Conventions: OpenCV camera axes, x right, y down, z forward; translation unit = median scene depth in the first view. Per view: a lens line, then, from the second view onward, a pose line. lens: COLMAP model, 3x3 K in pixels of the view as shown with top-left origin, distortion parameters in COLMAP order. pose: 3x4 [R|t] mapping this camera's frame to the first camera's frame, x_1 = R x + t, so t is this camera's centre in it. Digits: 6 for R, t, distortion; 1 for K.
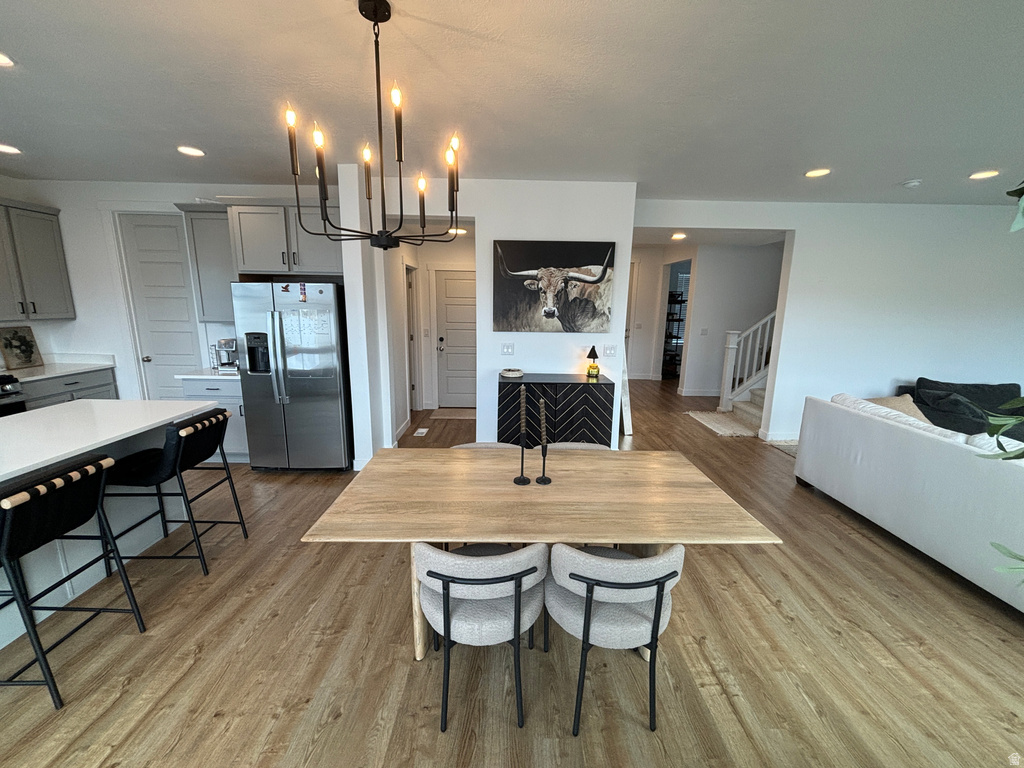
lens RADIAL K [[413.9, 0, 512.0], [0, 413.9, 384.0], [0, 0, 1]] dist [0.001615, -0.000619]
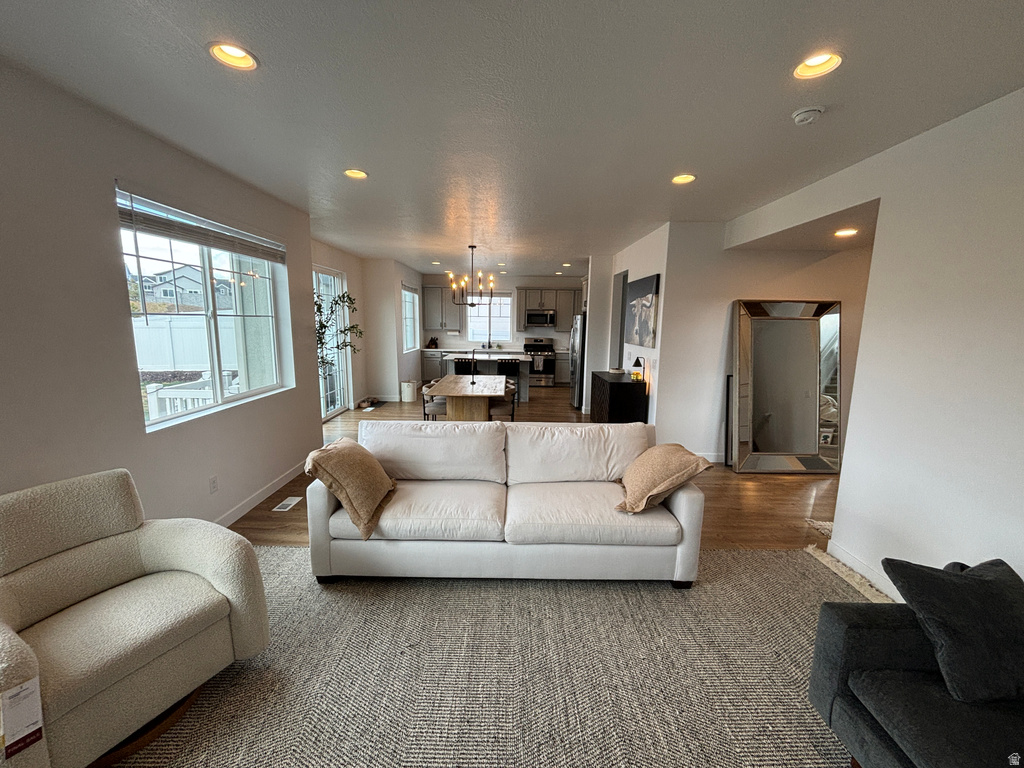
lens RADIAL K [[415.4, 0, 512.0], [0, 415.4, 384.0], [0, 0, 1]] dist [-0.002909, -0.000853]
pose [[-0.009997, 0.135452, -0.990733, 1.467554], [-0.208433, 0.968738, 0.134548, -0.102122], [0.977986, 0.207847, 0.018548, 0.616619]]
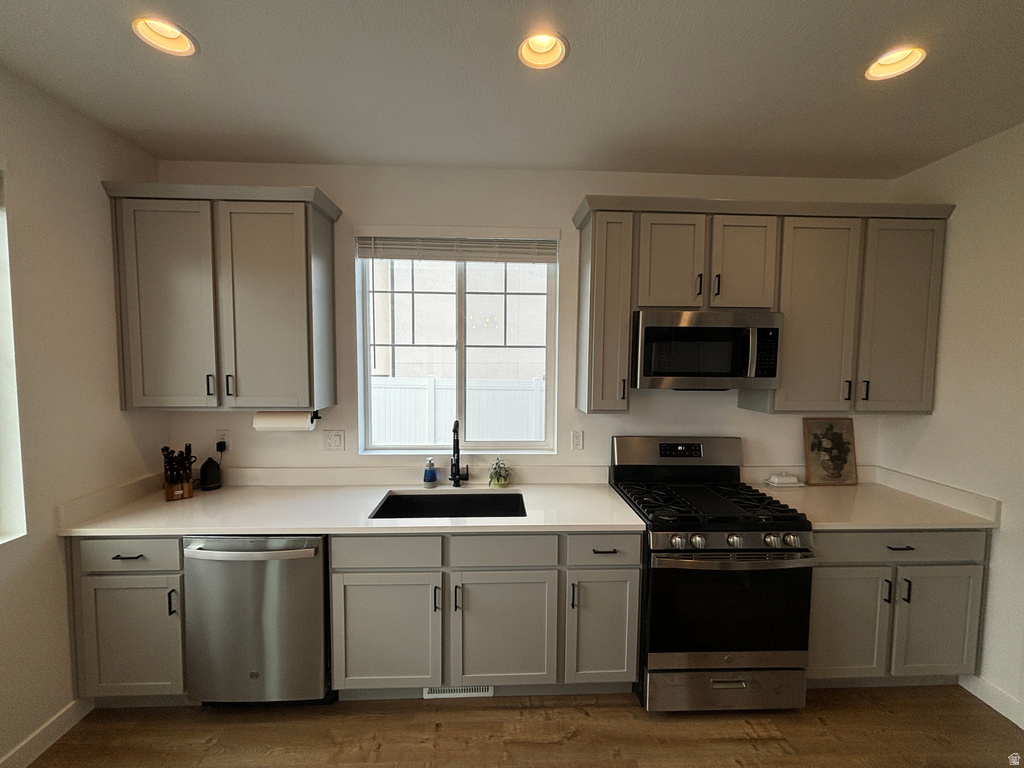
lens RADIAL K [[413.9, 0, 512.0], [0, 413.9, 384.0], [0, 0, 1]] dist [0.001615, -0.000619]
pose [[0.031379, 0.042579, -0.998600, -0.601100], [-0.201368, 0.978875, 0.035410, -0.113489], [0.979013, 0.199975, 0.039290, 0.499885]]
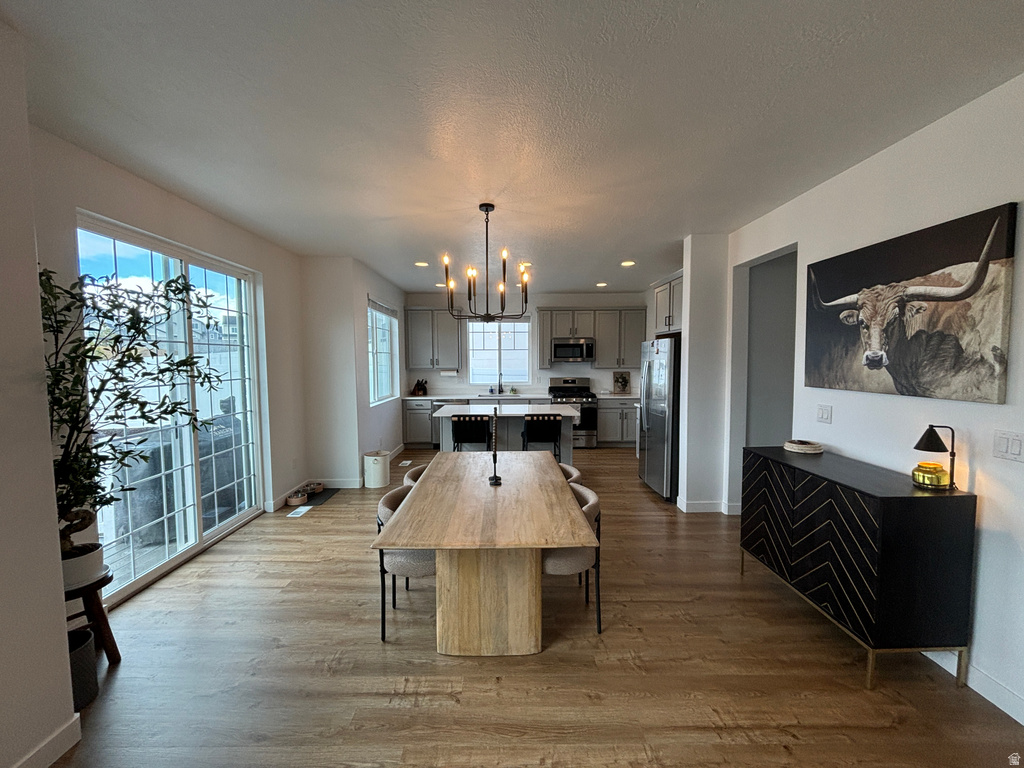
lens RADIAL K [[415.4, 0, 512.0], [0, 415.4, 384.0], [0, 0, 1]] dist [-0.002909, -0.000853]
pose [[0.004435, 0.042881, -0.999070, 0.686469], [-0.189244, 0.981062, 0.041268, -0.066417], [0.981920, 0.188885, 0.012466, 0.497951]]
